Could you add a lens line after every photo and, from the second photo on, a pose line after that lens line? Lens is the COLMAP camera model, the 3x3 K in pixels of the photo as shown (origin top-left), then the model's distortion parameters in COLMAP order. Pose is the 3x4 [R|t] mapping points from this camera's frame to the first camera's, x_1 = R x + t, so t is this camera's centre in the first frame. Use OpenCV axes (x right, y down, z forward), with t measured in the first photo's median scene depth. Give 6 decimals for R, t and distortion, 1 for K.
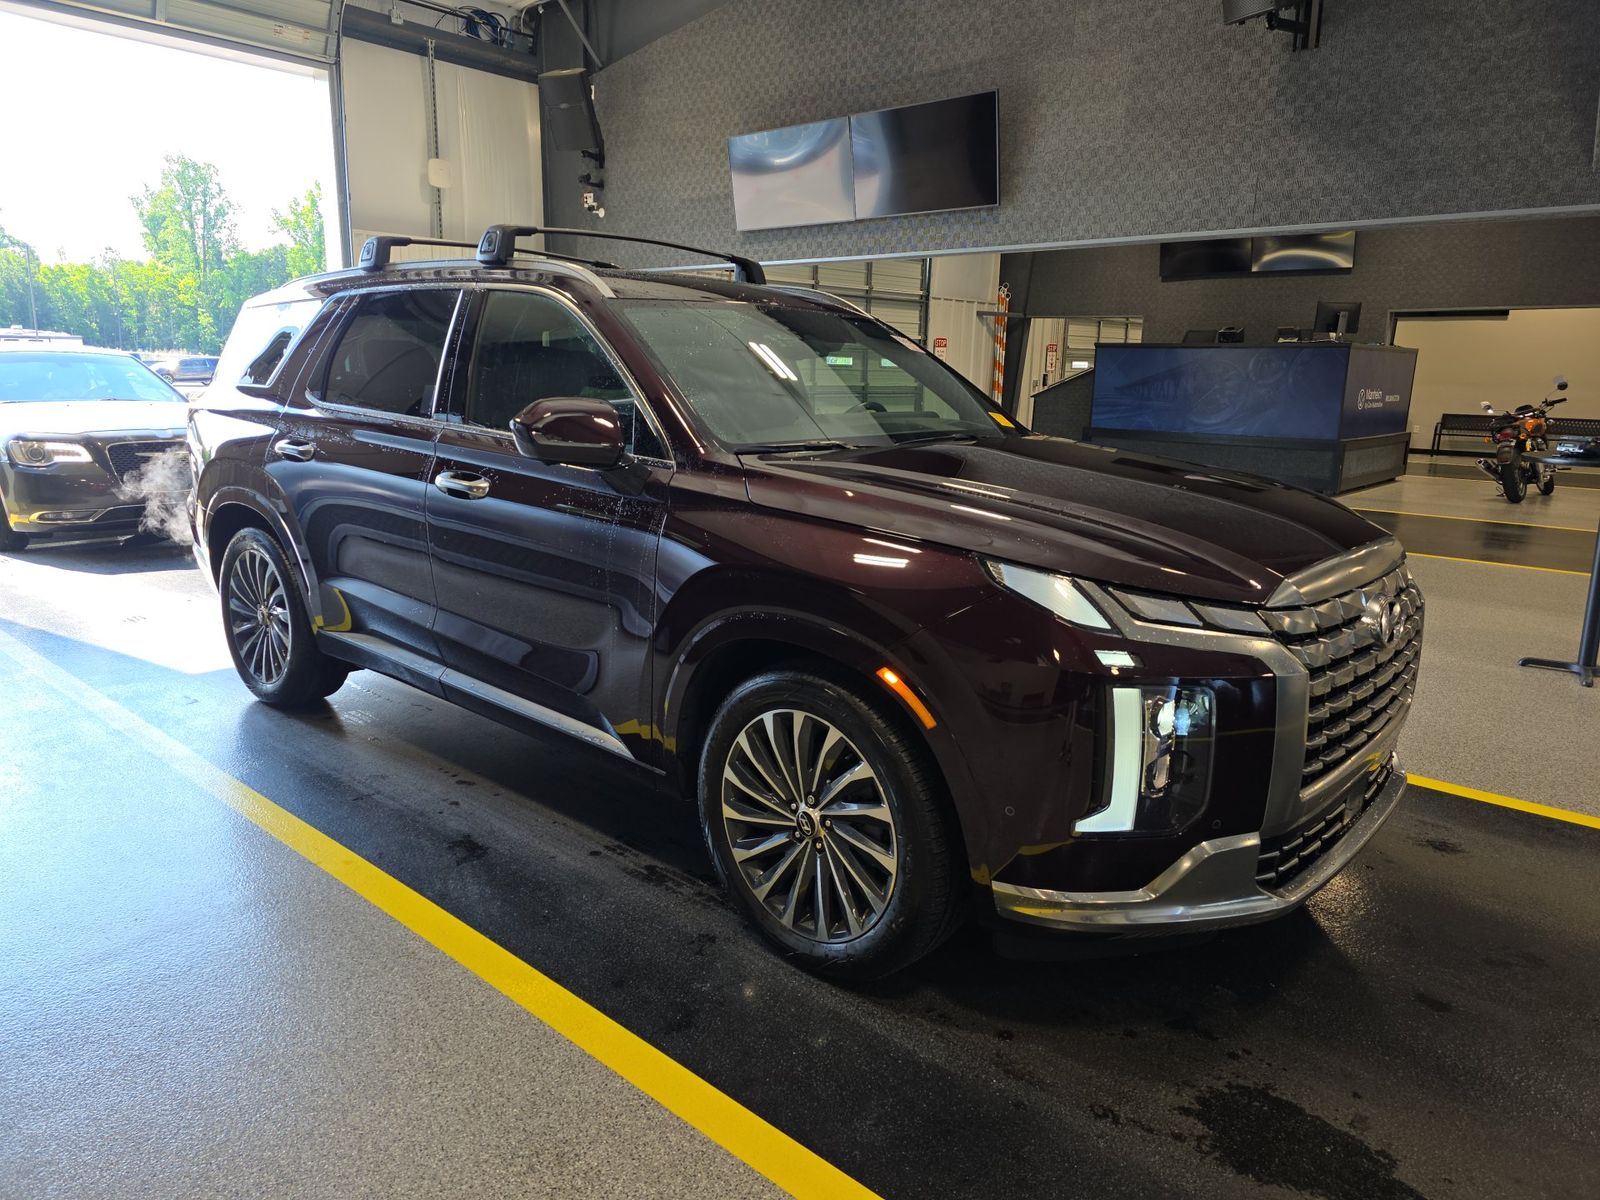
lens RADIAL K [[1062.3, 0, 783.6], [0, 1062.3, 603.0], [0, 0, 1]] dist [0.021929, -0.030277]
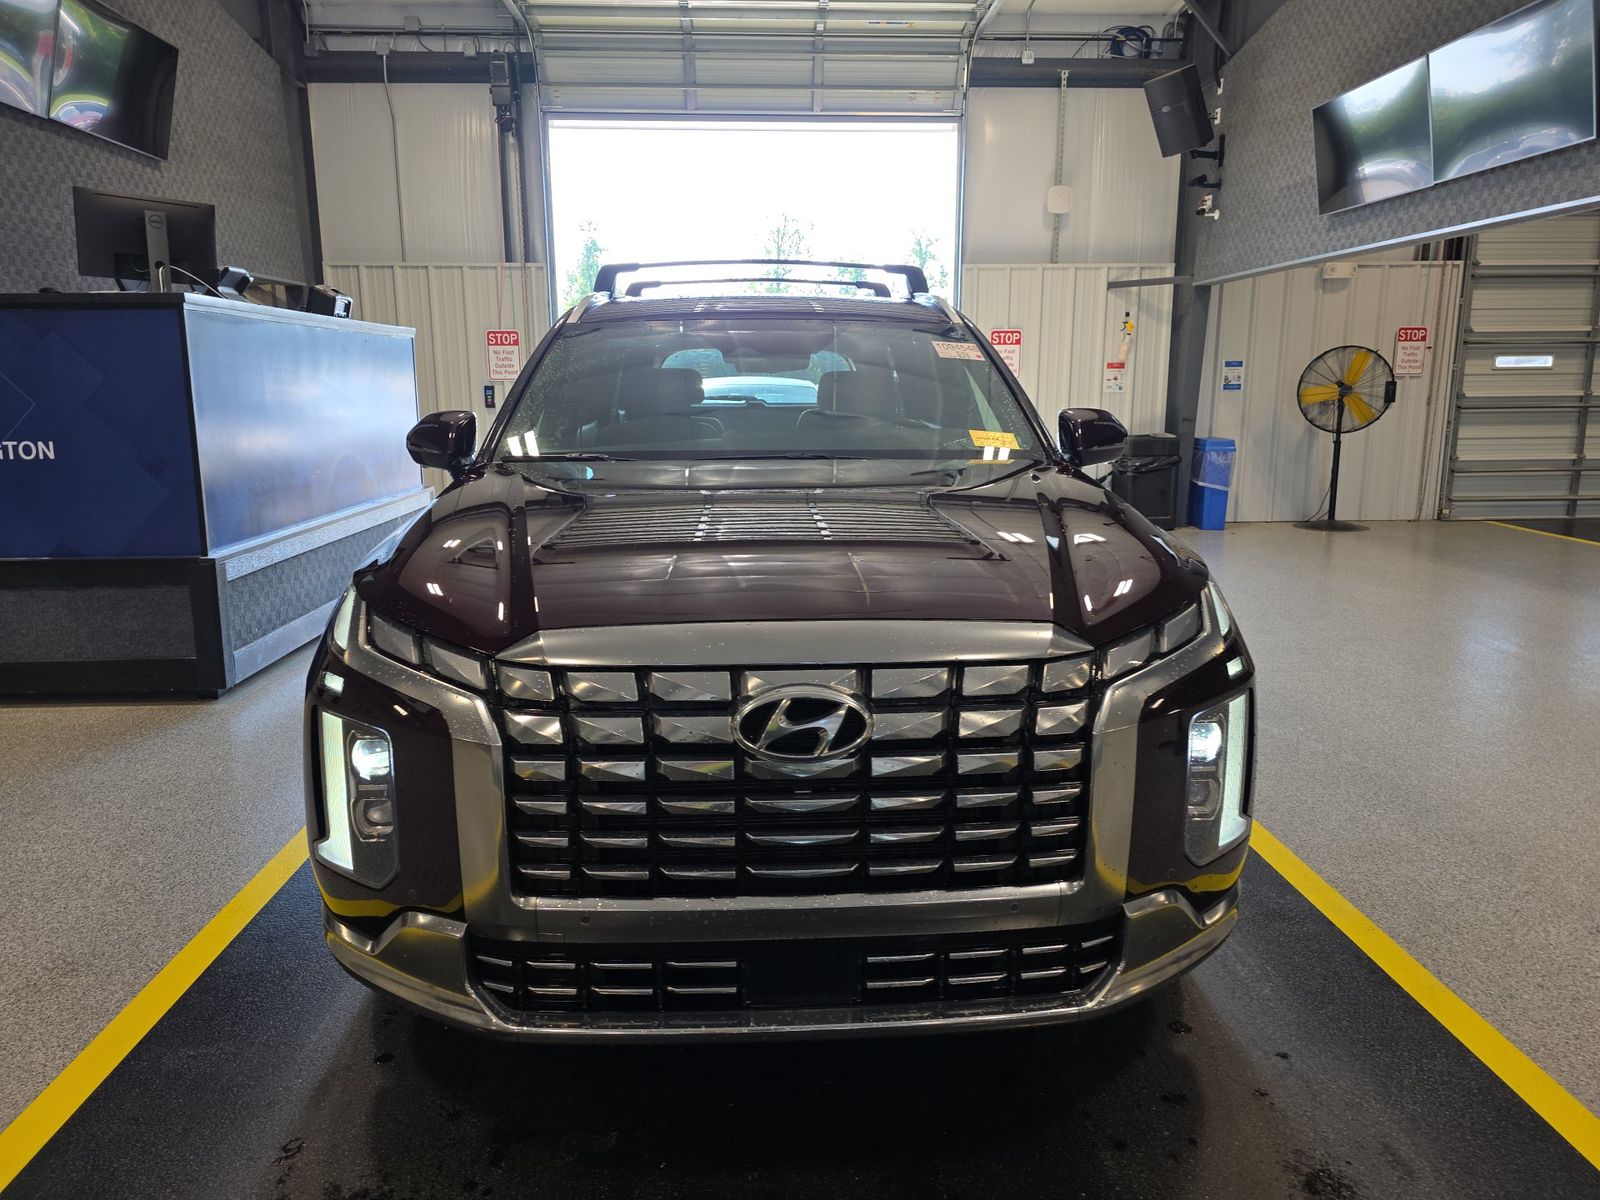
lens RADIAL K [[1062.3, 0, 790.5], [0, 1062.3, 589.9], [0, 0, 1]] dist [0.021929, -0.030277]
pose [[0.705313, 0.107710, -0.700665, 0.269312], [-0.129795, 0.991303, 0.021732, -0.021811], [0.696912, 0.075615, 0.713159, 0.128220]]
